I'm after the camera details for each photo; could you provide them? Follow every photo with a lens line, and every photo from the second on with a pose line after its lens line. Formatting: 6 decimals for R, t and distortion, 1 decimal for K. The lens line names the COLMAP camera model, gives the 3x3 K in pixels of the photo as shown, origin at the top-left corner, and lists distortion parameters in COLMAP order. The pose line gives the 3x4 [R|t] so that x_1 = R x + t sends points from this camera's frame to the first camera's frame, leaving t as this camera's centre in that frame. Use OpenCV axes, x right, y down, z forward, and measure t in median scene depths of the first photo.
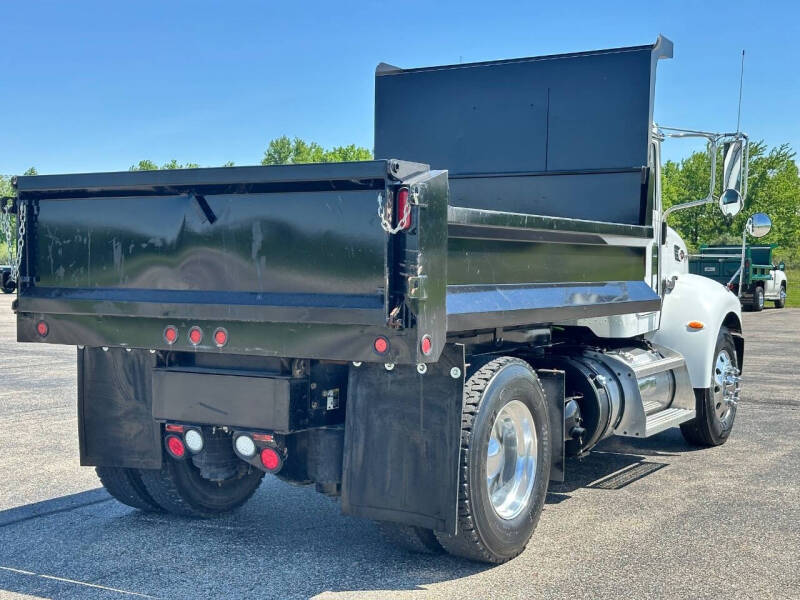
lens RADIAL K [[1108.8, 0, 399.6], [0, 1108.8, 308.6], [0, 0, 1]] dist [0.125418, 0.000000]
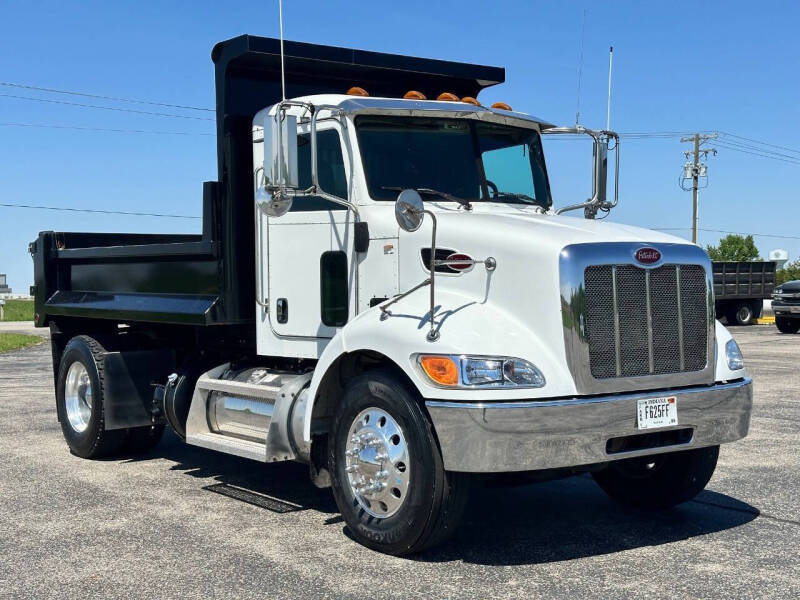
lens RADIAL K [[1108.8, 0, 396.5], [0, 1108.8, 296.0], [0, 0, 1]] dist [0.125418, 0.000000]
pose [[-0.383552, 0.017565, -0.923352, 1.039359], [-0.028403, 0.999122, 0.030804, -0.057489], [0.923082, 0.038041, -0.382716, 1.475097]]
